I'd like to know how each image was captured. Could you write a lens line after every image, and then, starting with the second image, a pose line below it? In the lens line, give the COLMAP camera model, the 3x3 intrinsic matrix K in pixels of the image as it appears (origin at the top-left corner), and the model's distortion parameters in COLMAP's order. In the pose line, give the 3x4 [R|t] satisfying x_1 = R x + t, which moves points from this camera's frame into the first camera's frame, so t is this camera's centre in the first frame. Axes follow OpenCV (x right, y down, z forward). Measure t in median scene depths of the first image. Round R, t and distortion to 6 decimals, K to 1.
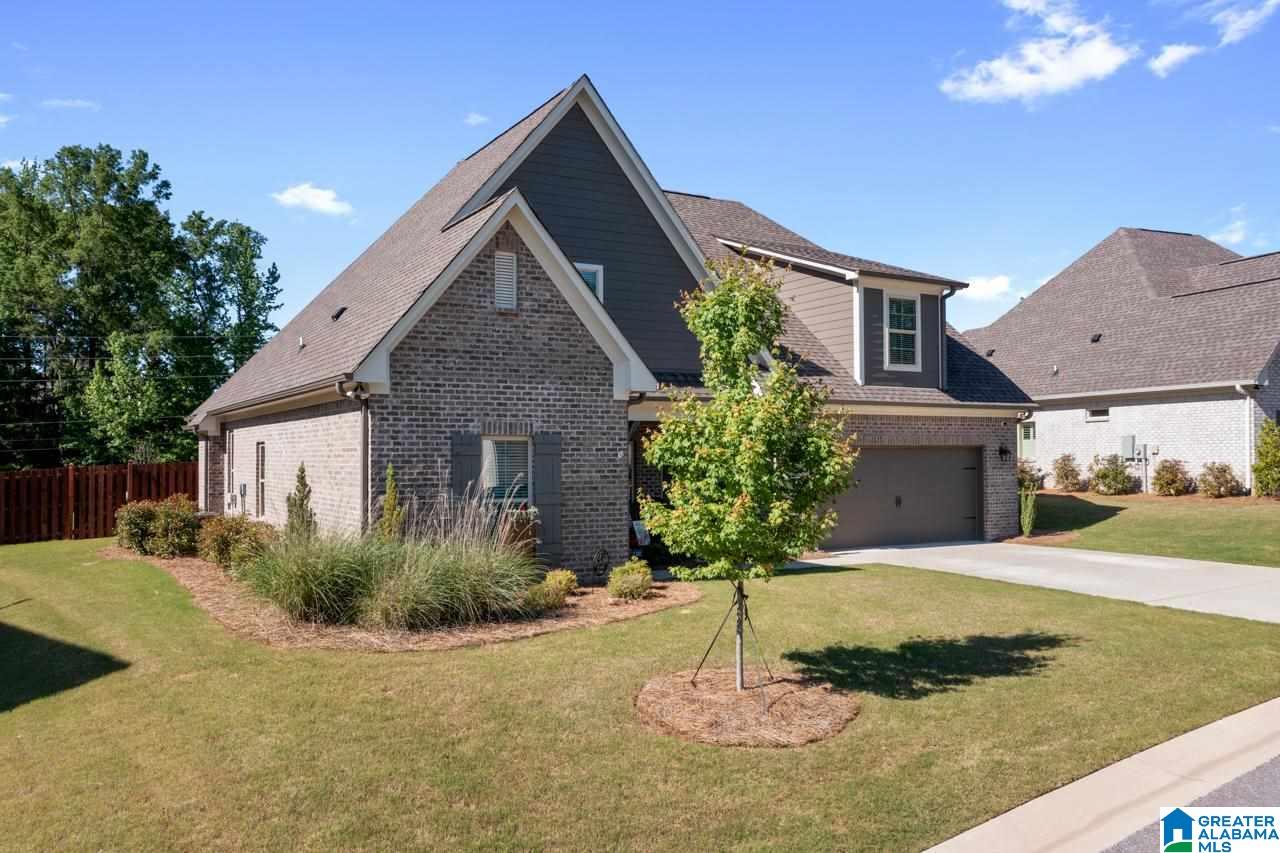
lens RADIAL K [[1040.9, 0, 640.0], [0, 1040.9, 426.5], [0, 0, 1]] dist [-0.000036, 0.000496]
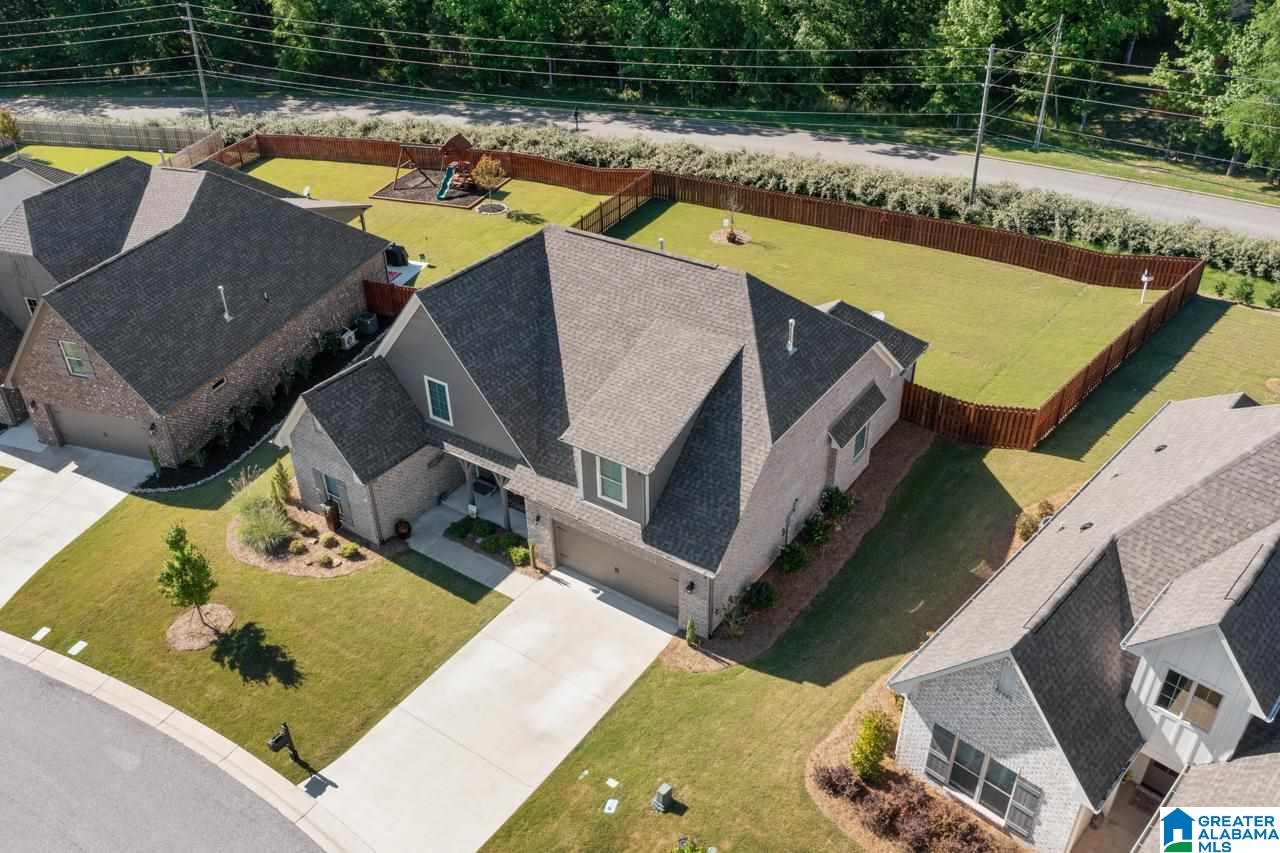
lens RADIAL K [[1018.9, 0, 614.8], [0, 1018.9, 420.7], [0, 0, 1]] dist [-0.008184, -0.001339]
pose [[0.395869, 0.492619, -0.774993, 1.897838], [0.061559, 0.827803, 0.557631, -1.369574], [0.916241, -0.268456, 0.297377, 0.927973]]
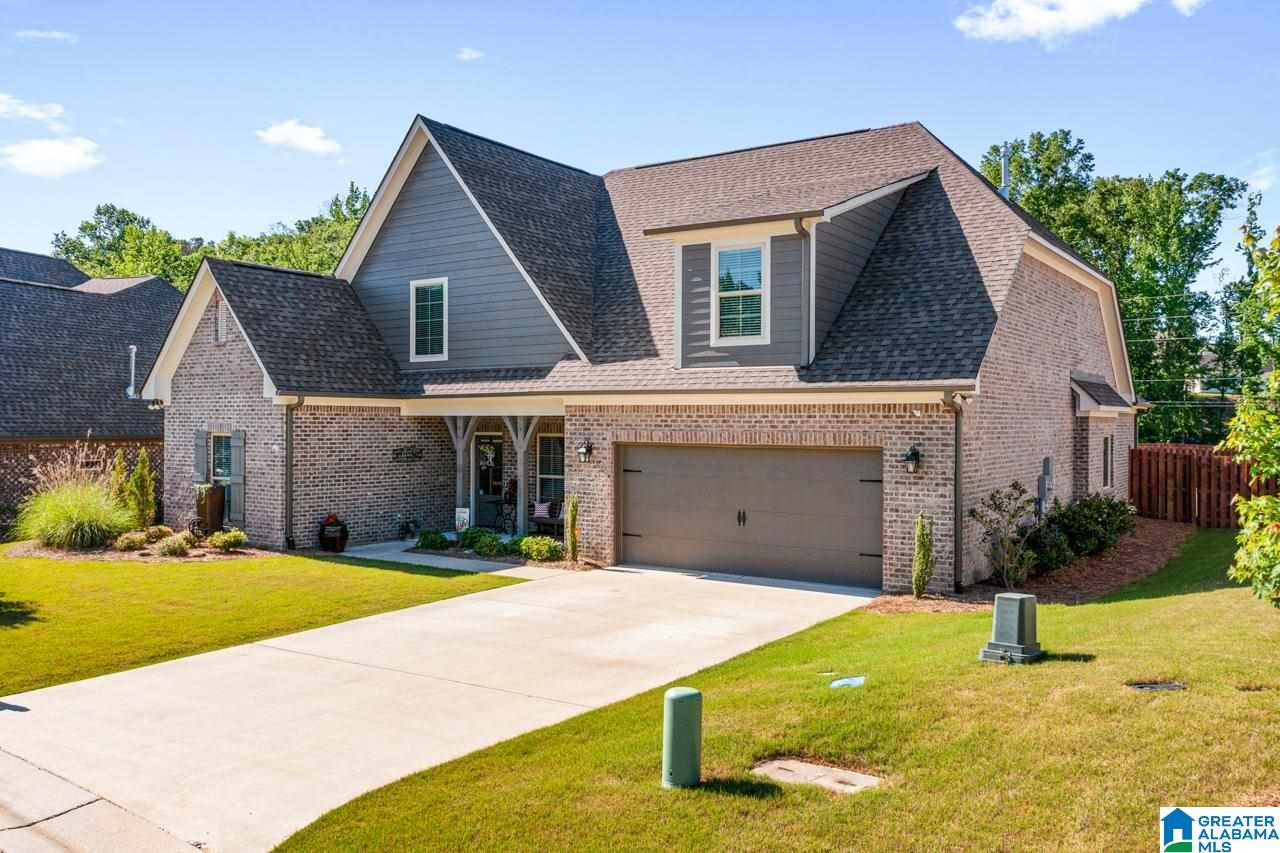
lens RADIAL K [[1018.9, 0, 614.8], [0, 1018.9, 420.7], [0, 0, 1]] dist [-0.008184, -0.001339]
pose [[0.402289, 0.008670, -0.915472, 1.331350], [0.018940, 0.999662, 0.017790, -0.020776], [0.915317, -0.024495, 0.401989, 0.924958]]
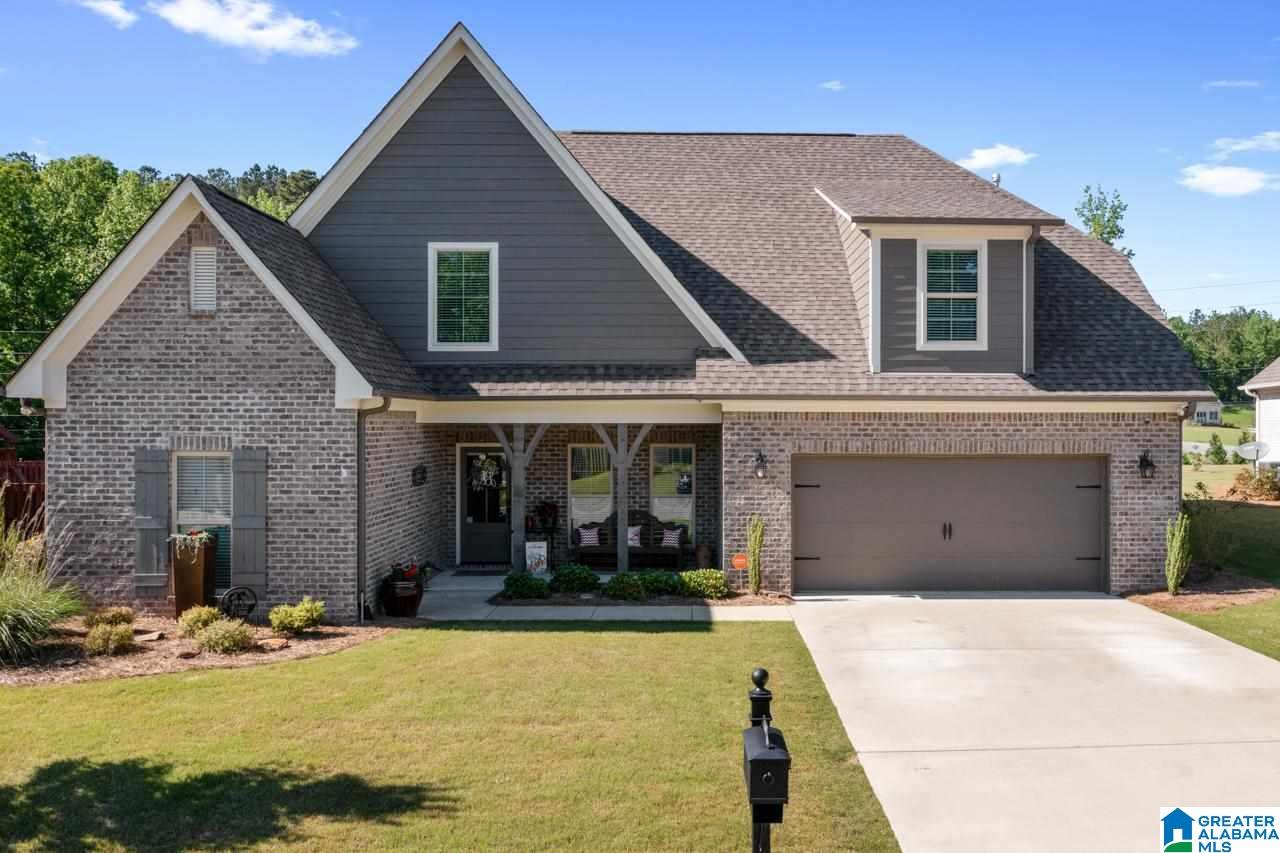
lens RADIAL K [[1044.7, 0, 702.0], [0, 1044.7, 420.1], [0, 0, 1]] dist [-0.004706, 0.002013]
pose [[0.864269, 0.008397, -0.502959, 0.696606], [0.006944, 0.999566, 0.028619, -0.040650], [0.502981, -0.028227, 0.863836, 0.430906]]
